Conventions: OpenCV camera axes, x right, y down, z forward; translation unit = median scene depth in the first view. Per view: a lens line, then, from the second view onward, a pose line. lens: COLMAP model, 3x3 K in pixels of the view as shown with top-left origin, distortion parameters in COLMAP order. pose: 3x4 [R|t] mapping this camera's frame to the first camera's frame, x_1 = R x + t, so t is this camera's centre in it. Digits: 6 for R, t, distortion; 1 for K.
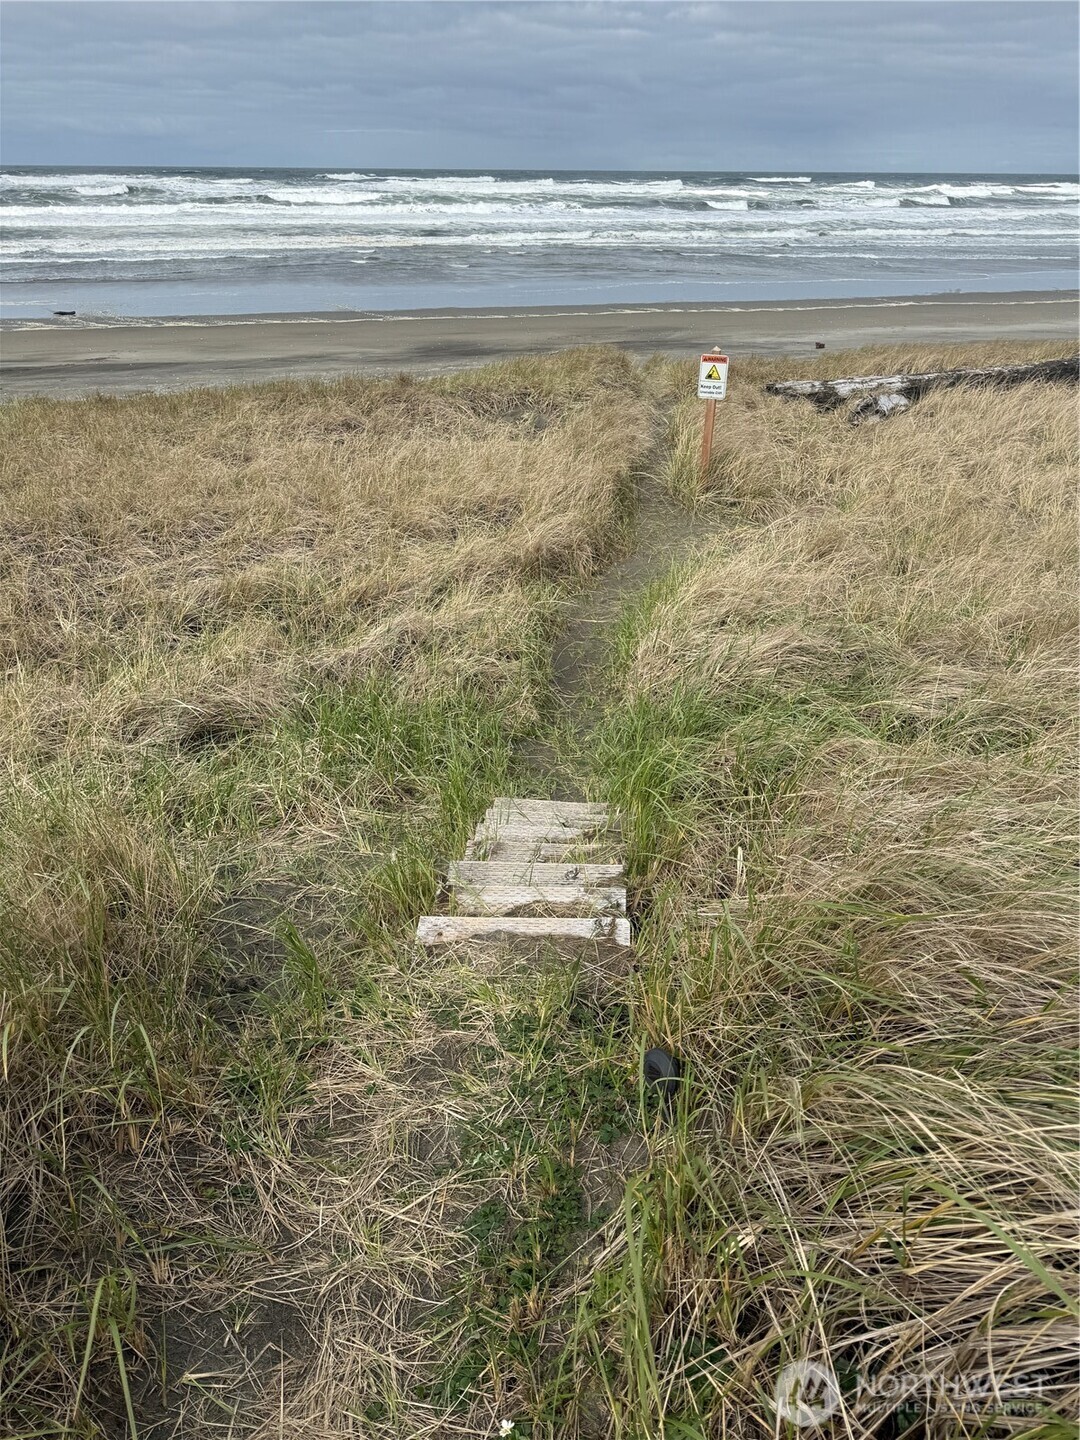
lens RADIAL K [[1015.8, 0, 544.4], [0, 1015.8, 728.3], [0, 0, 1]] dist [0.120481, -0.174124]
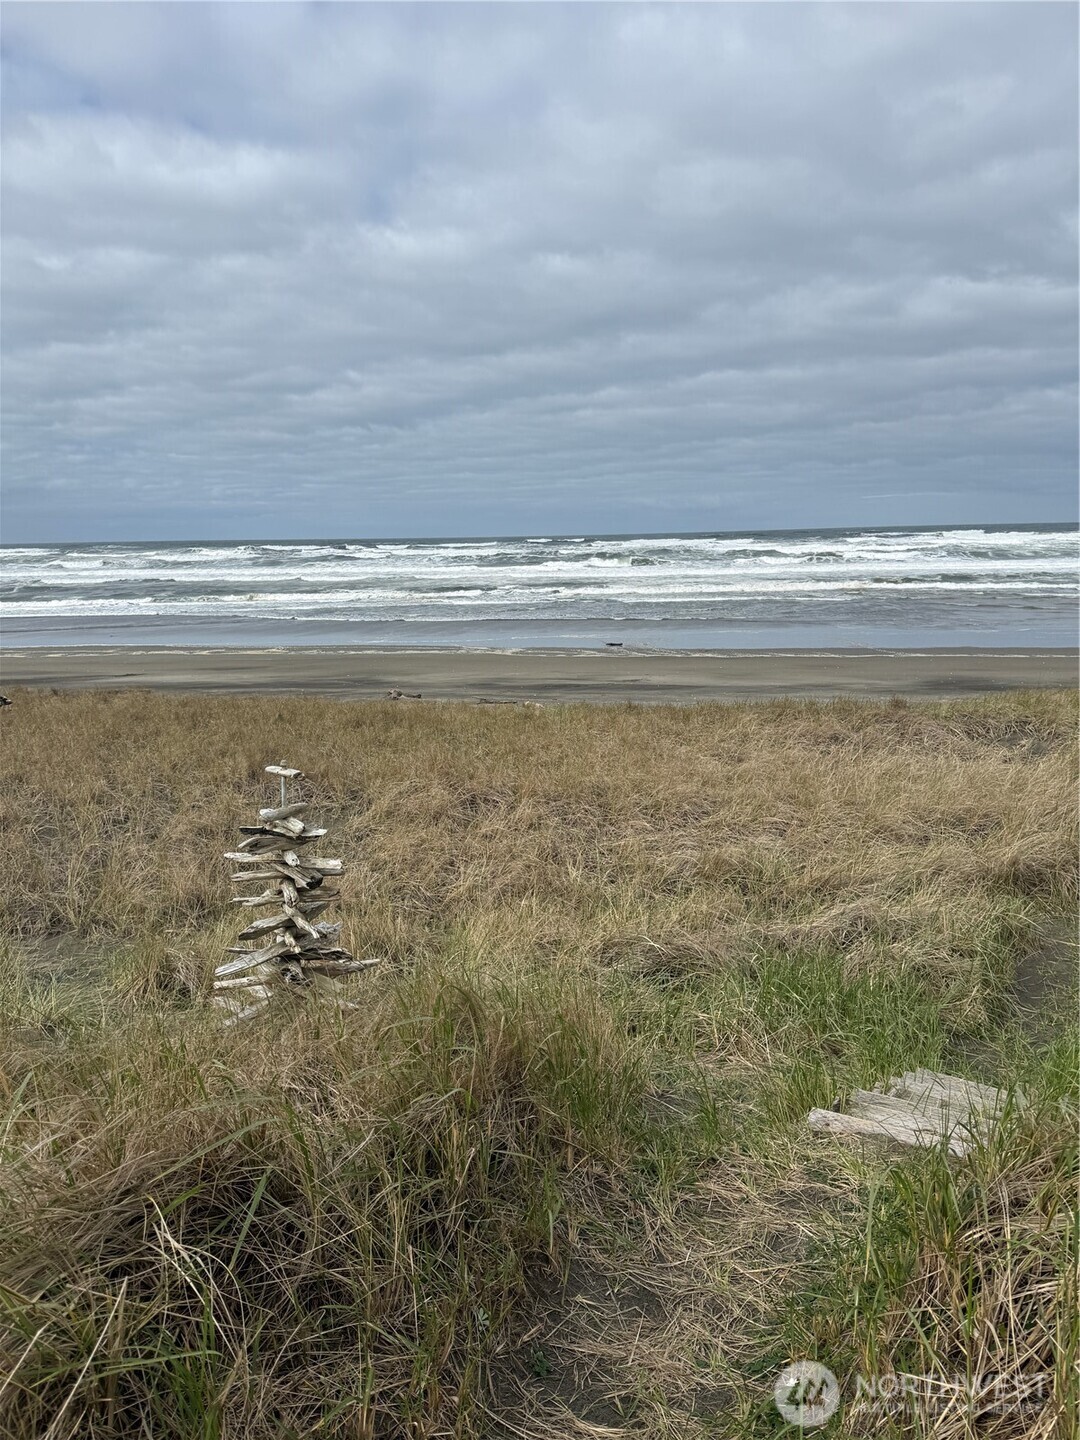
lens RADIAL K [[1015.8, 0, 544.4], [0, 1015.8, 728.3], [0, 0, 1]] dist [0.120481, -0.174124]
pose [[0.889427, 0.062291, -0.452812, 0.036257], [-0.195258, 0.947508, -0.253187, 0.044098], [0.413272, 0.313607, 0.854902, -0.083345]]
